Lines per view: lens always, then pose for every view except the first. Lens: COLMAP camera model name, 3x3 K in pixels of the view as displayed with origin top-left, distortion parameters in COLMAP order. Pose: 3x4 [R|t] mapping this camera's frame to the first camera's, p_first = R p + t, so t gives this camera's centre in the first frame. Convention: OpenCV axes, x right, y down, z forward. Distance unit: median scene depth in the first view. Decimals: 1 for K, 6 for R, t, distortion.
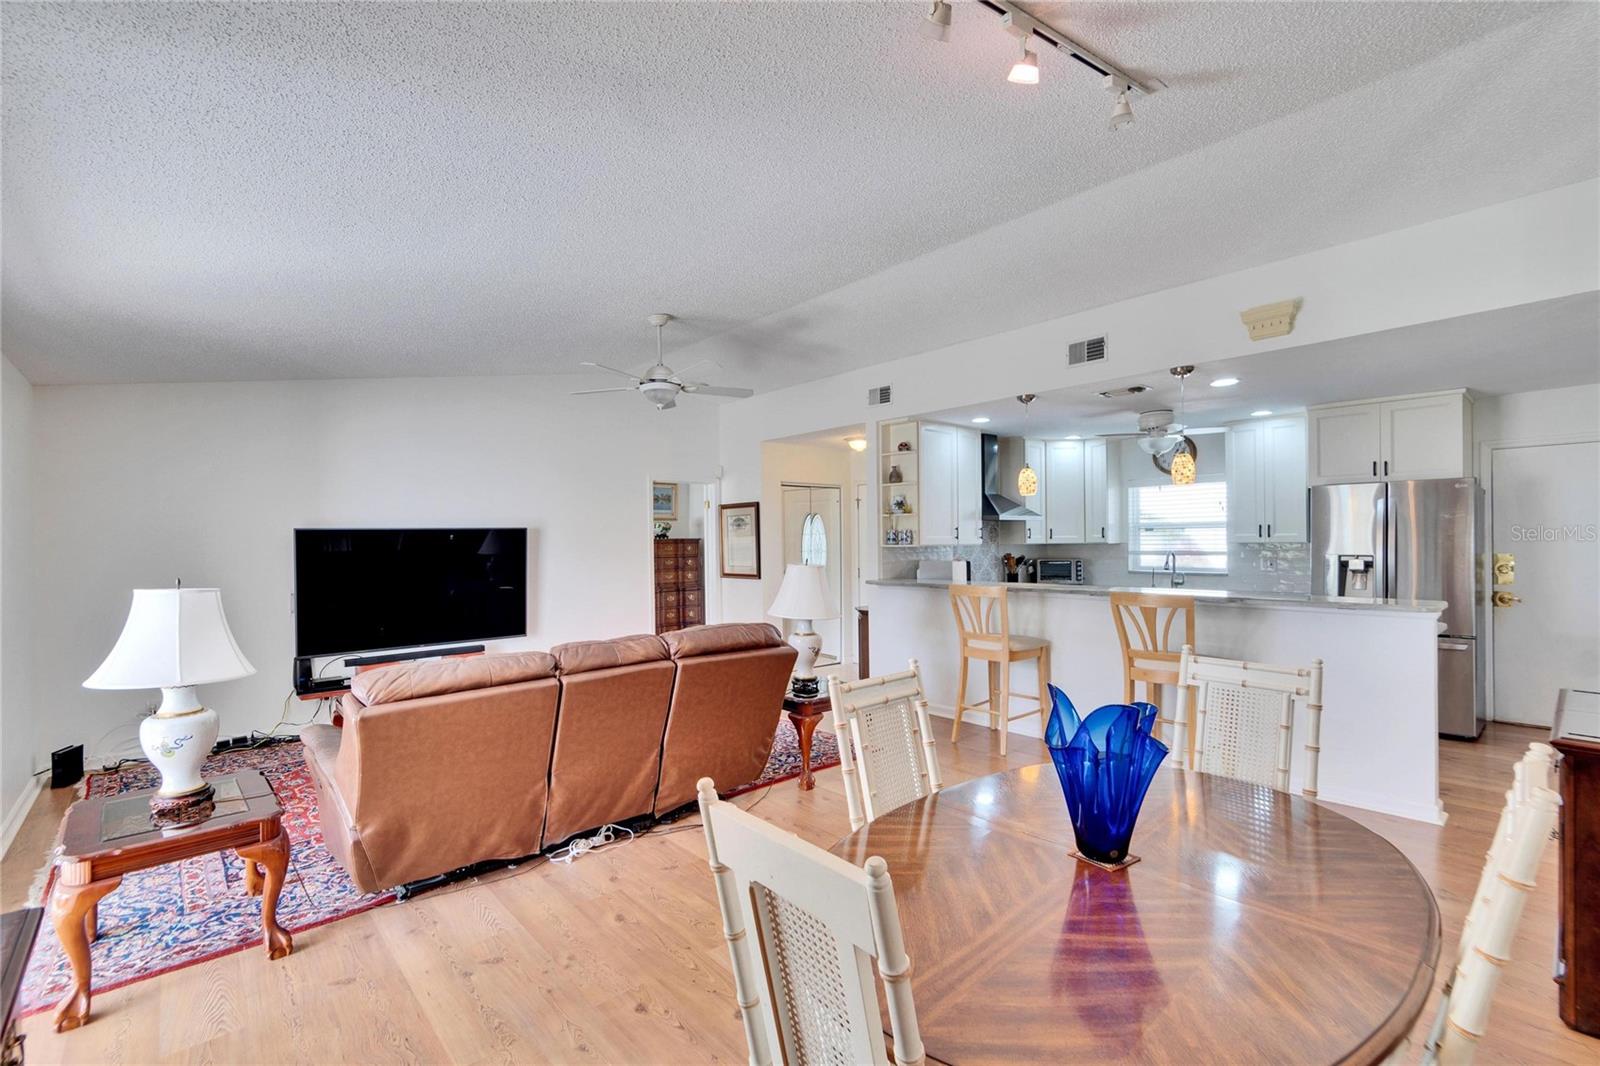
lens RADIAL K [[709.2, 0, 792.8], [0, 709.2, 544.1], [0, 0, 1]] dist [-0.003344, -0.000305]
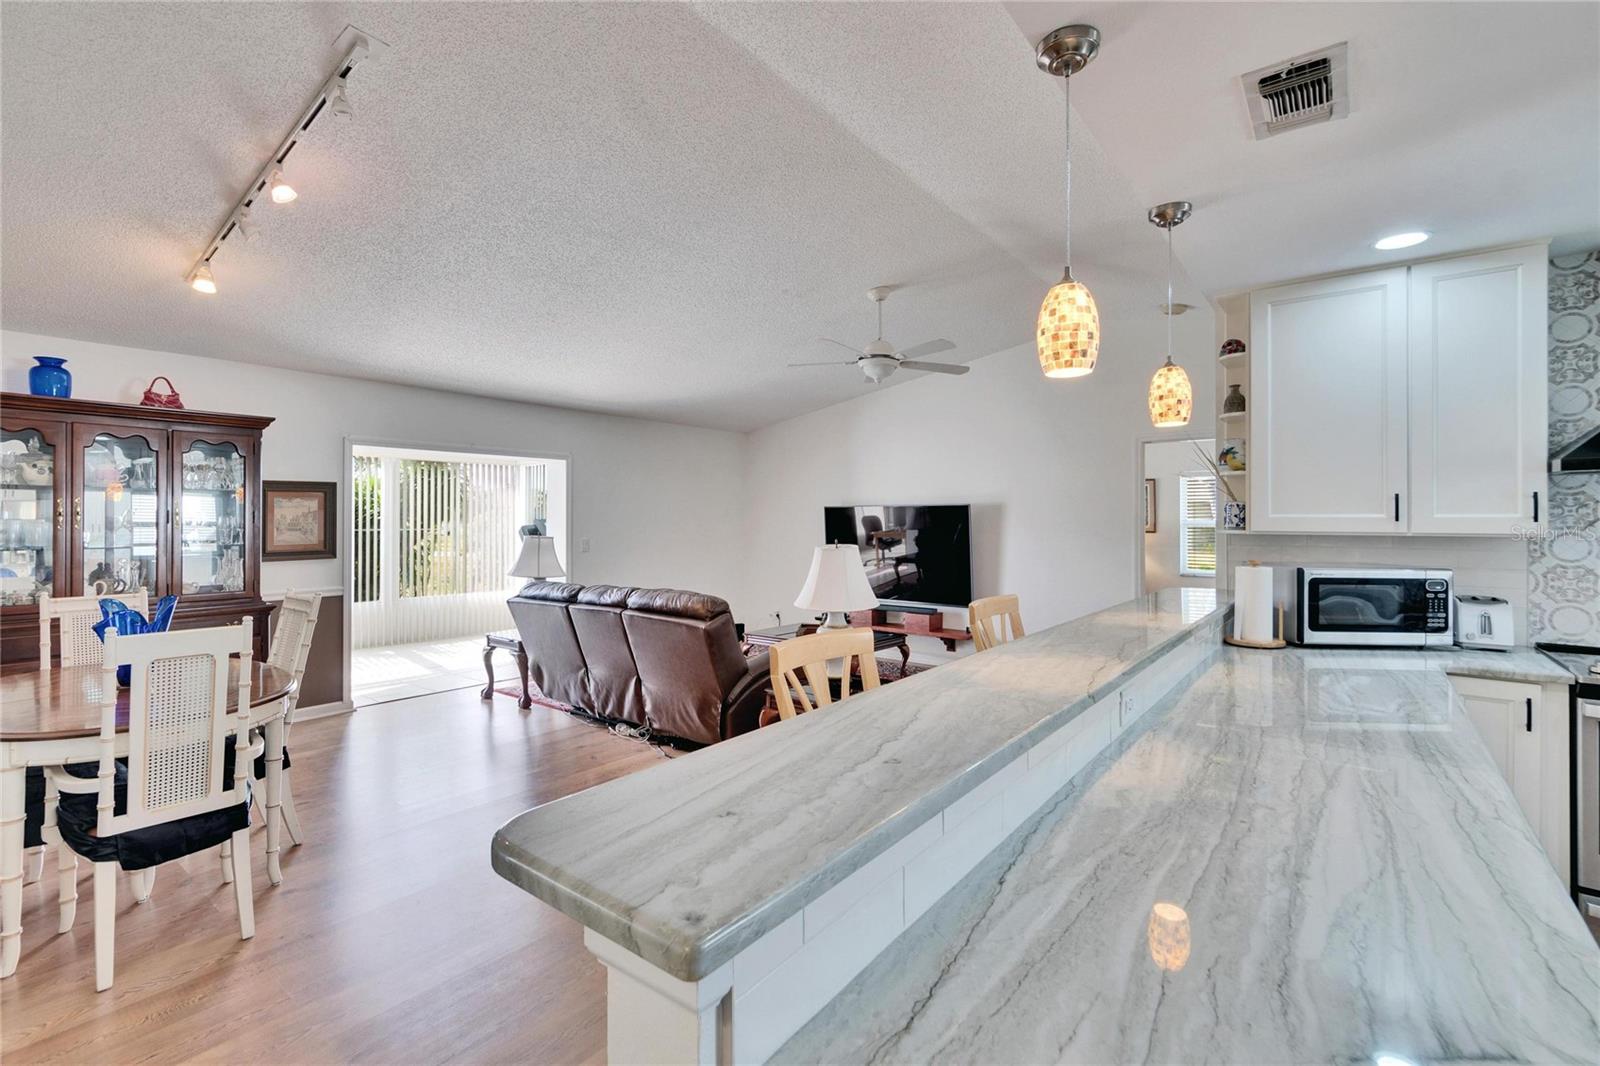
lens RADIAL K [[709.2, 0, 789.8], [0, 709.2, 521.4], [0, 0, 1]] dist [-0.003344, -0.000305]
pose [[0.182525, 0.012795, -0.983118, 0.718605], [-0.011525, 0.999874, 0.010873, -0.009133], [0.983134, 0.009346, 0.182650, 0.678743]]
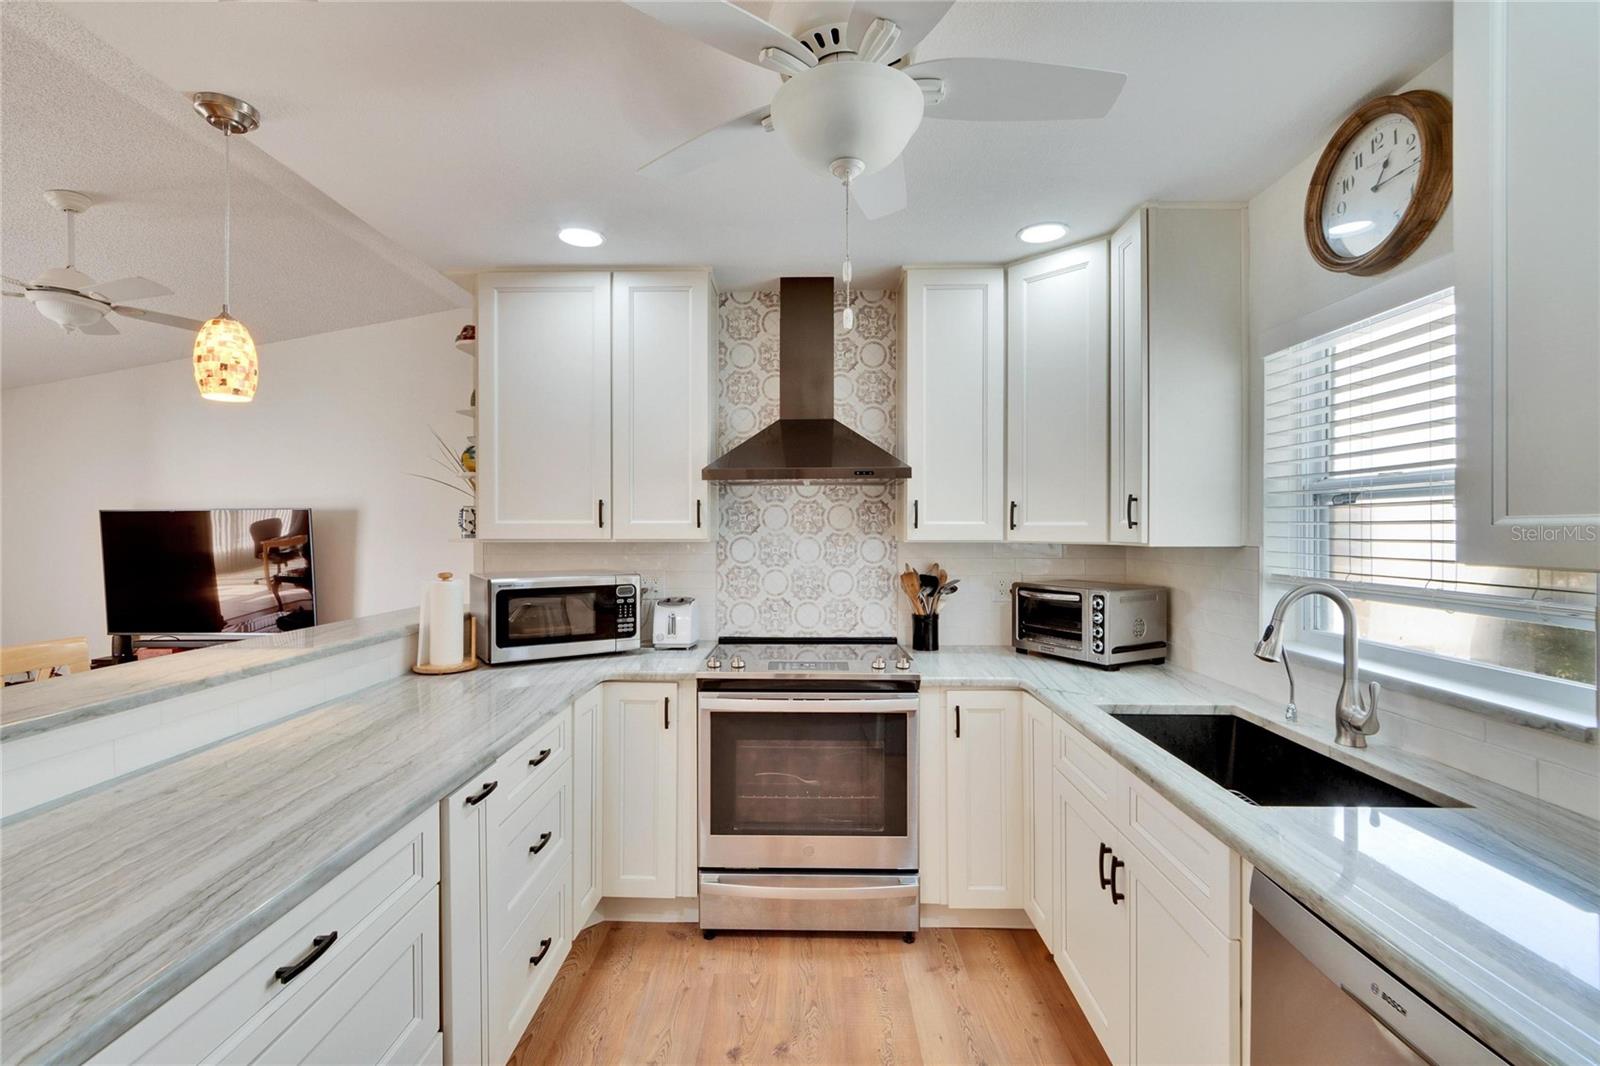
lens RADIAL K [[709.2, 0, 782.0], [0, 709.2, 532.3], [0, 0, 1]] dist [-0.003344, -0.000305]
pose [[0.735419, 0.014570, -0.677456, 0.736435], [-0.011694, 0.999893, 0.008810, -0.011462], [0.677511, 0.001443, 0.735511, 0.922059]]
